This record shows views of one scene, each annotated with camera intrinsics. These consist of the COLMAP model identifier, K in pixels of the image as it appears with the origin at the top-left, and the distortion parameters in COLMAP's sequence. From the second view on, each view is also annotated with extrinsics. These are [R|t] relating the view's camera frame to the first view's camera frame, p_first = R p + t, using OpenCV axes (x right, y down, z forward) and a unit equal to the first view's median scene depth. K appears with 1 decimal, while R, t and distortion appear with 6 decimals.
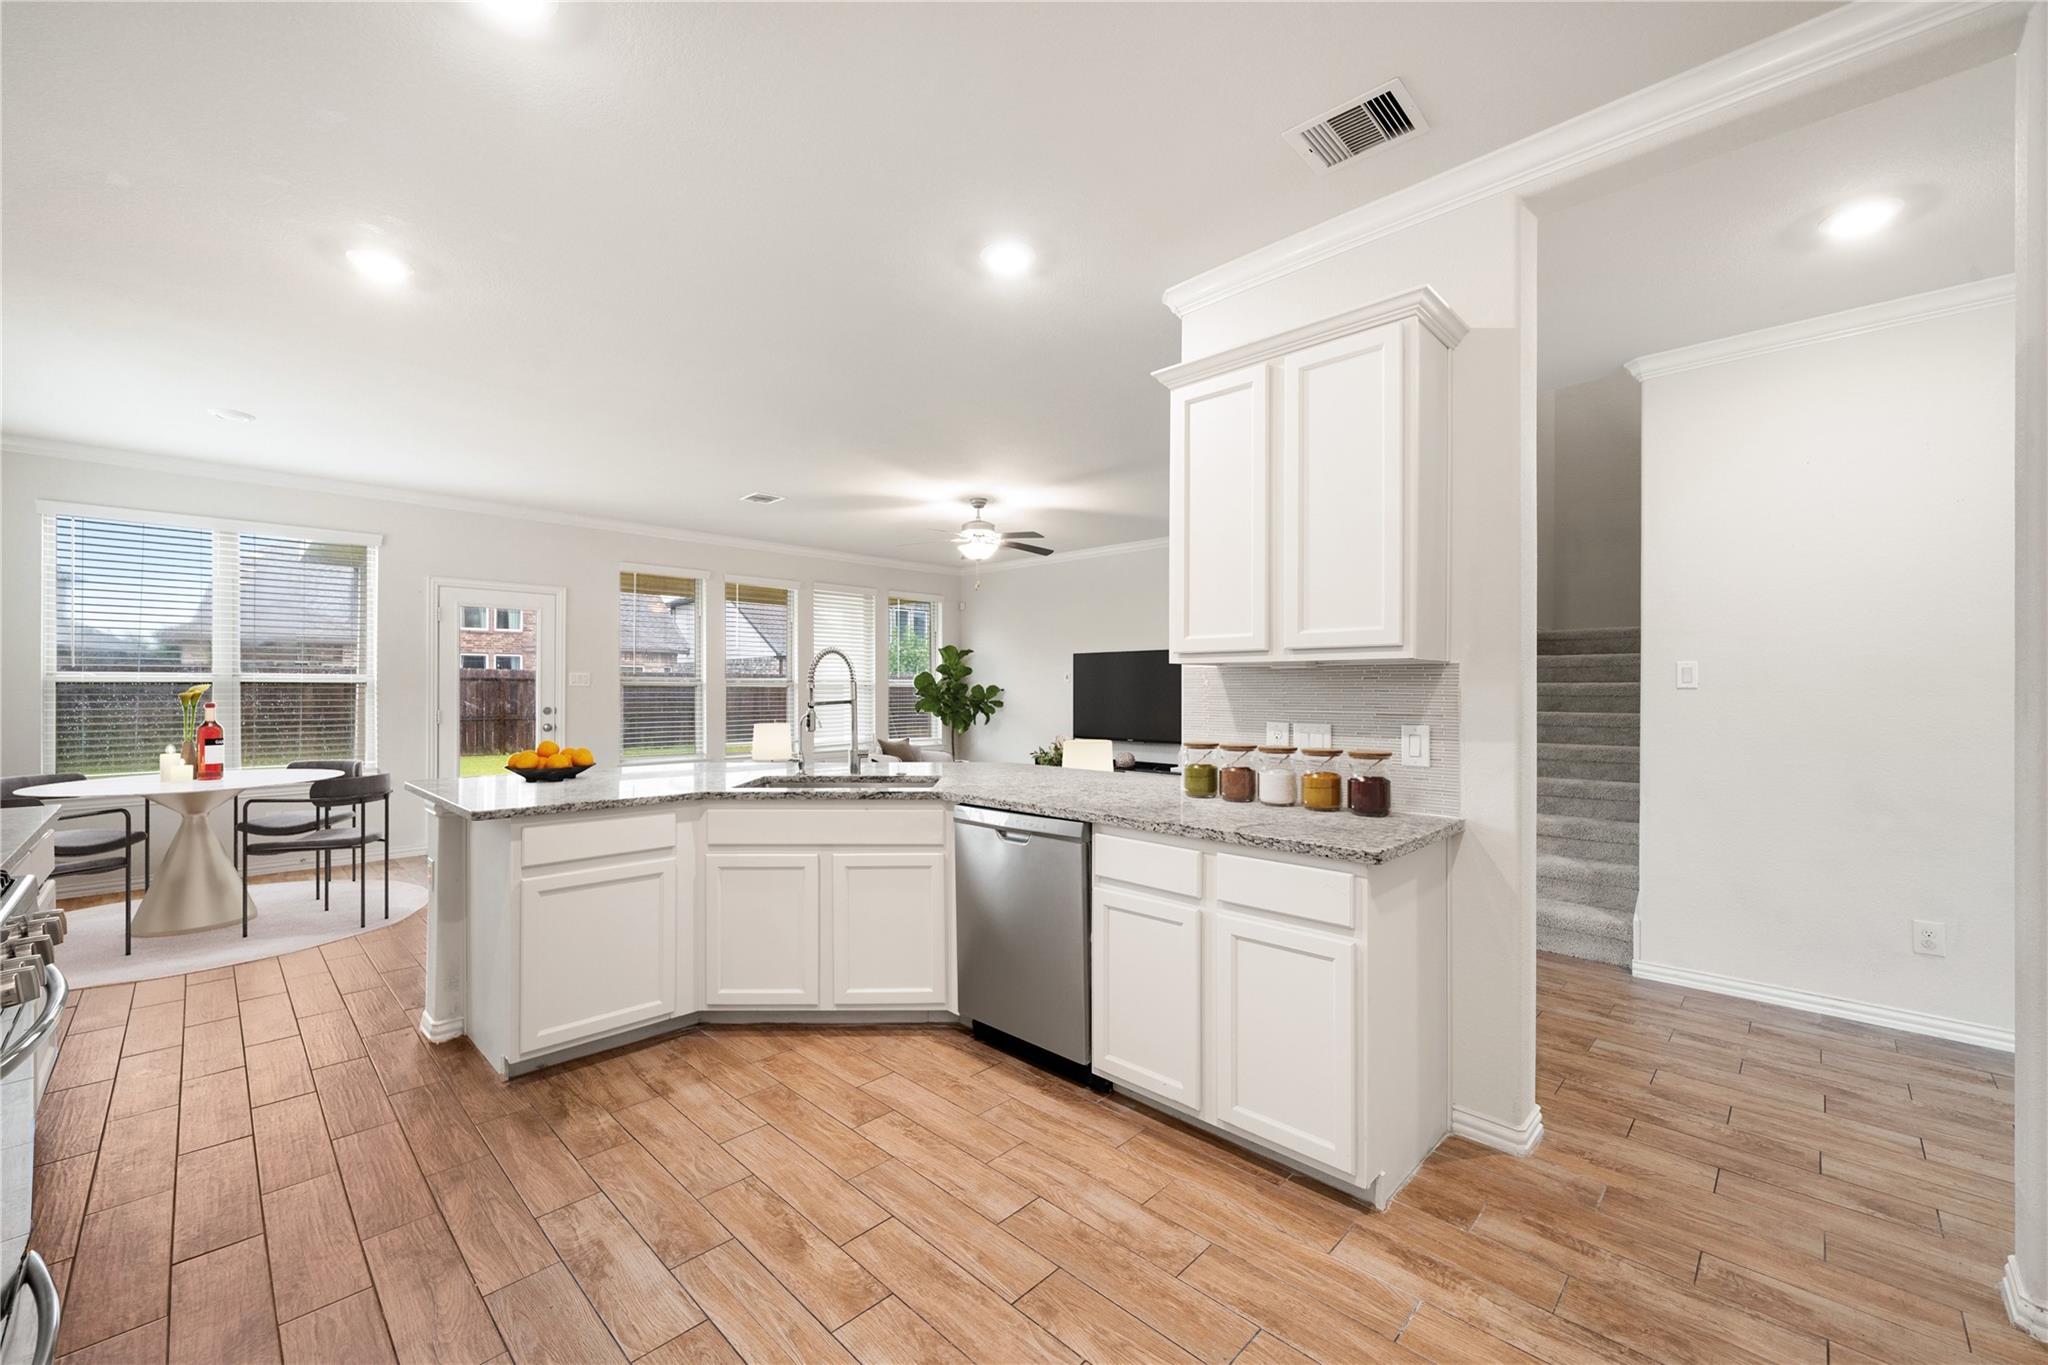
lens RADIAL K [[814.0, 0, 1024.0], [0, 814.0, 682.5], [0, 0, 1]] dist [-0.001622, -0.000349]
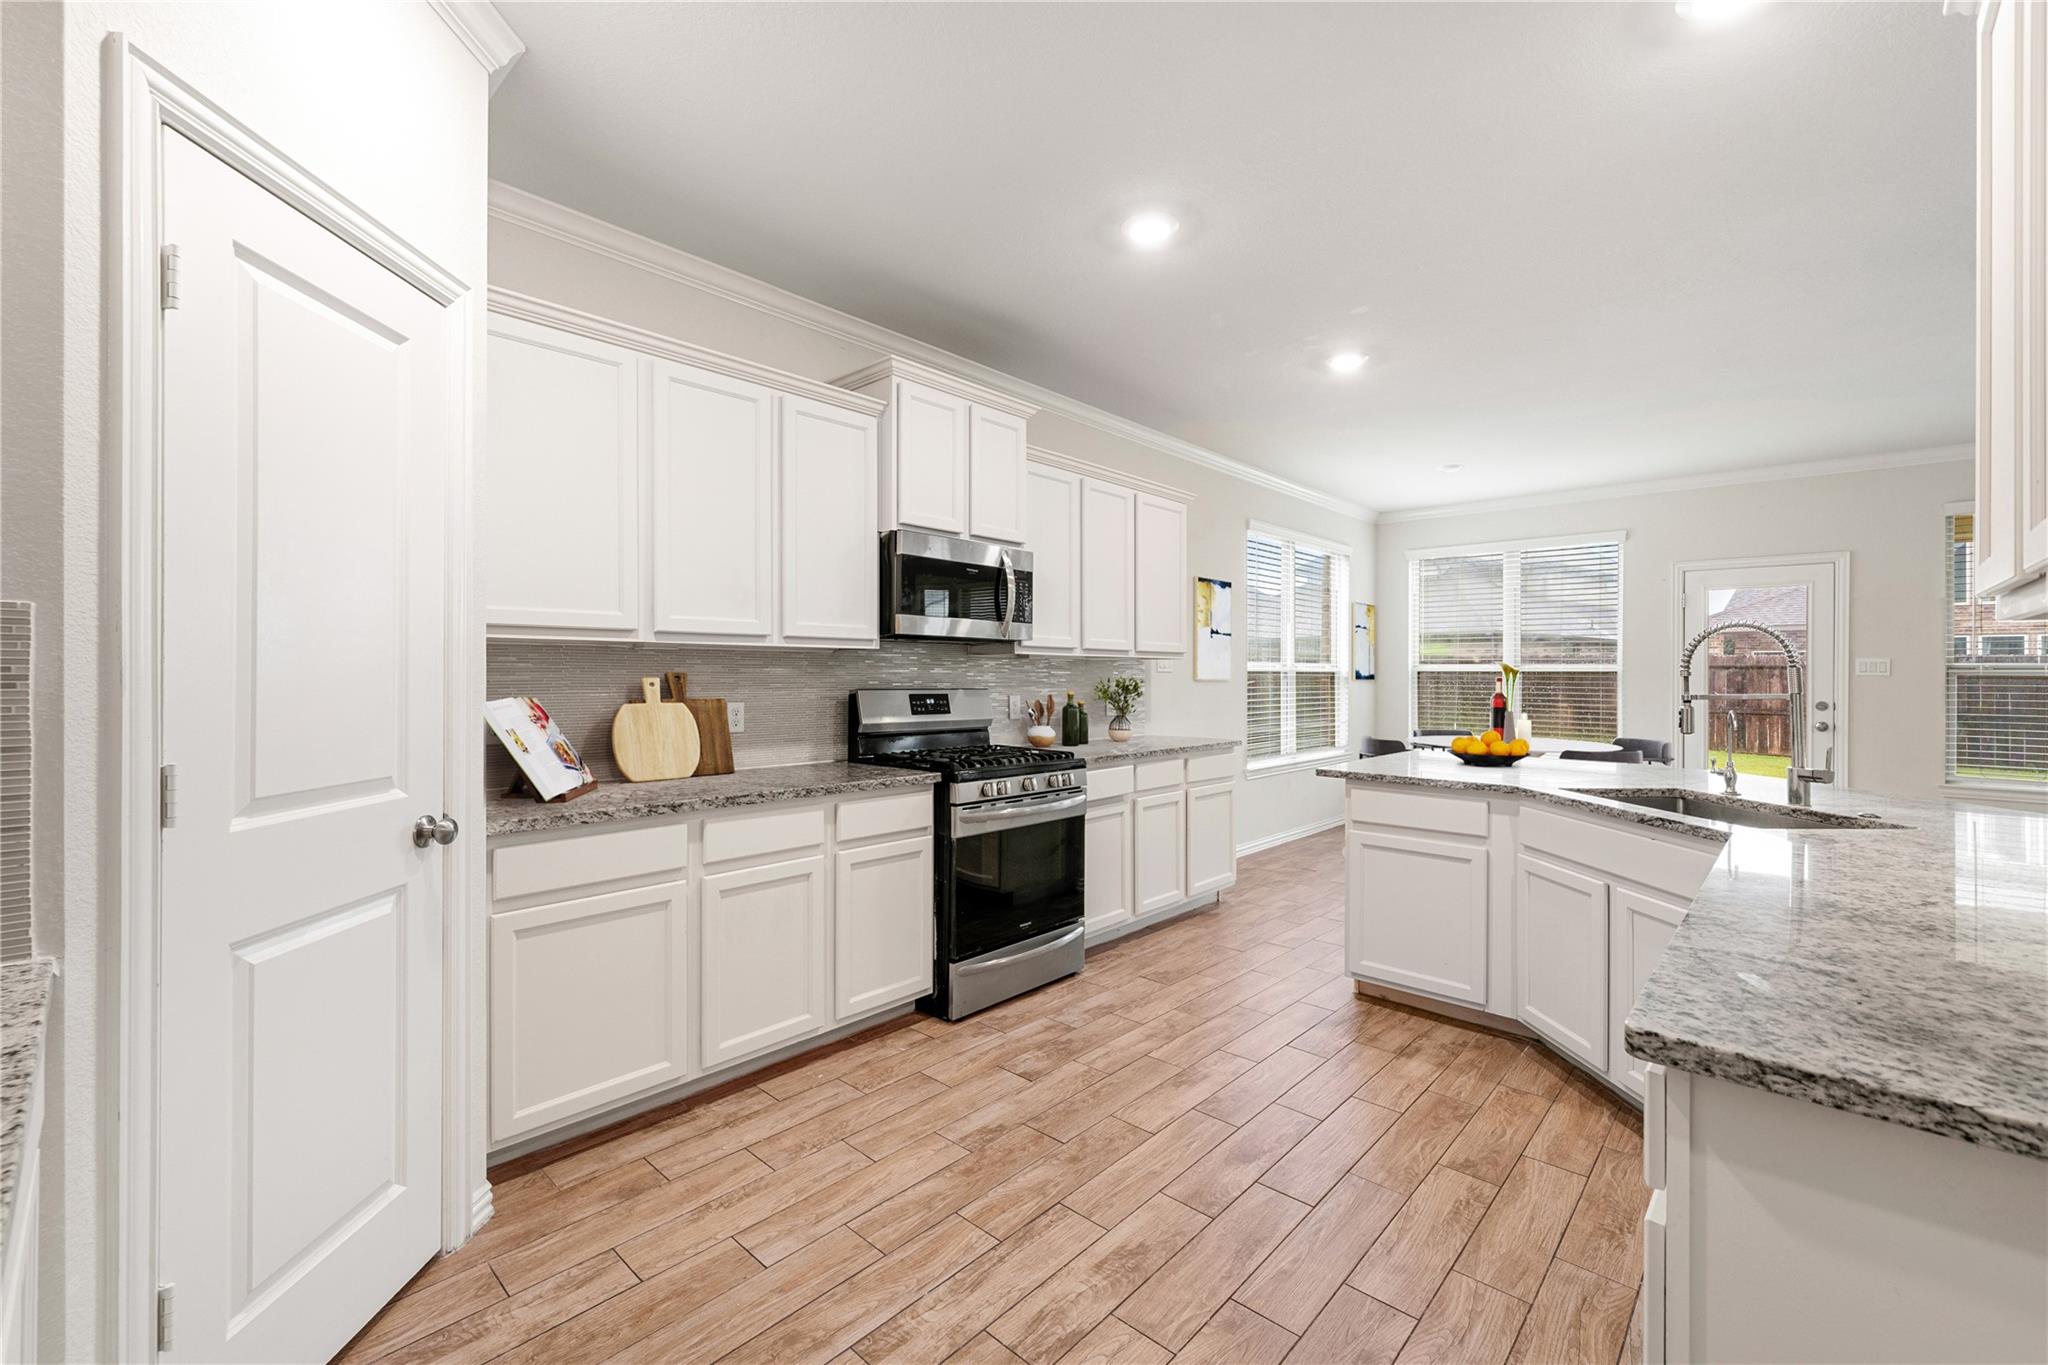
lens RADIAL K [[856.1, 0, 1024.0], [0, 856.1, 682.5], [0, 0, 1]] dist [-0.001764, -0.000254]
pose [[0.028417, 0.009171, -0.999554, 0.595330], [0.000652, 0.999958, 0.009193, 0.006443], [0.999596, -0.000912, 0.028410, 0.428079]]
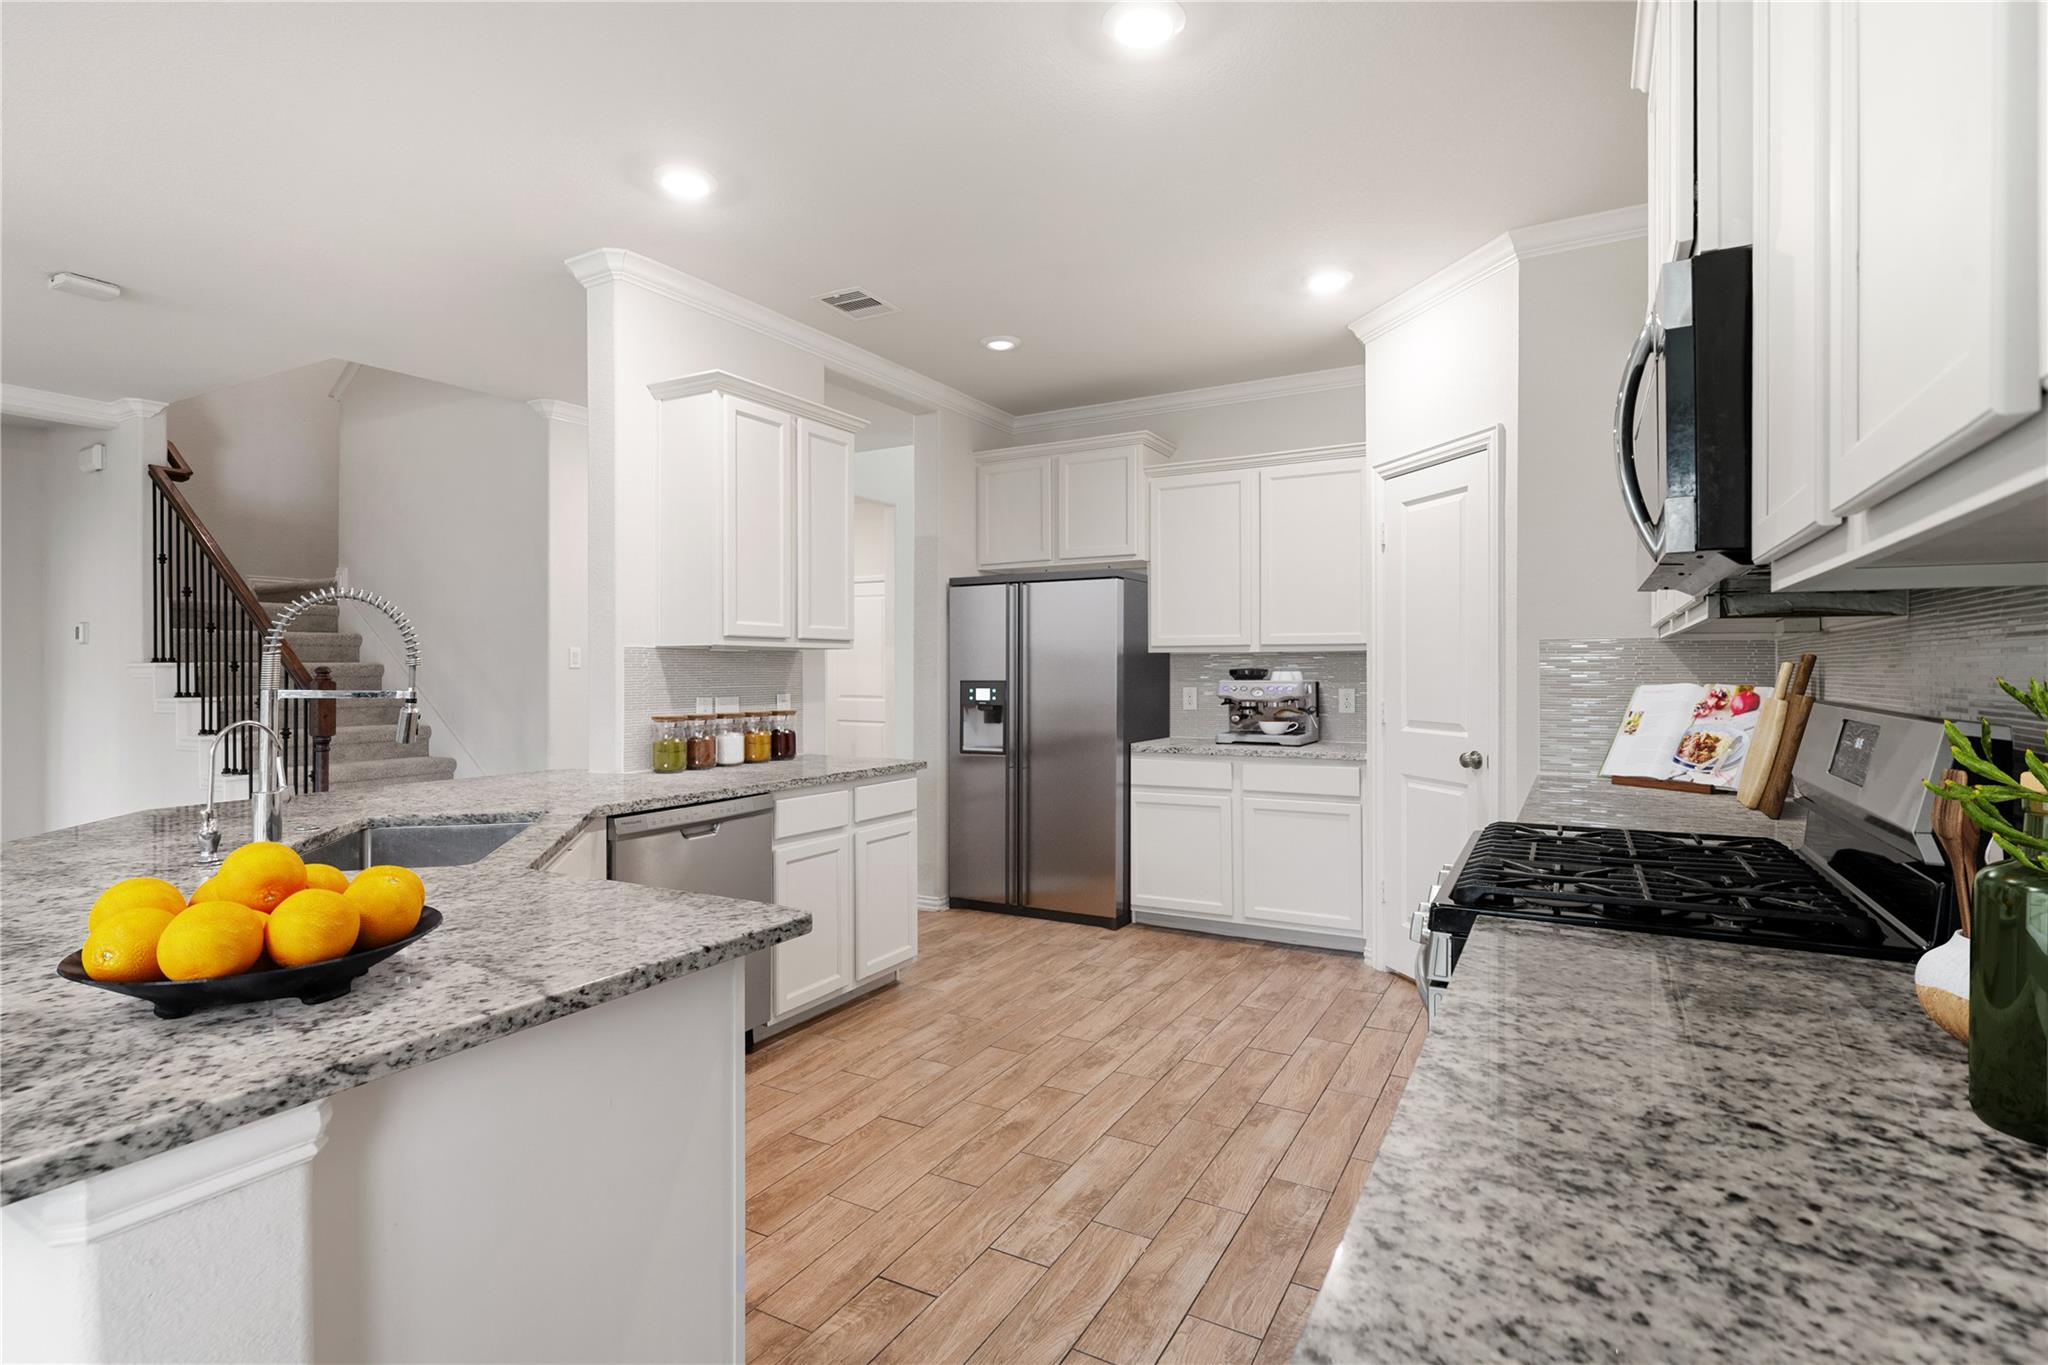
lens RADIAL K [[1001.9, 0, 1021.2], [0, 1001.9, 643.7], [0, 0, 1]] dist [-0.001408, 0.000040]
pose [[-0.256759, 0.024073, 0.966176, -1.140738], [-0.004711, 0.999647, -0.026159, 0.007872], [-0.966464, -0.011268, -0.256555, 0.904675]]
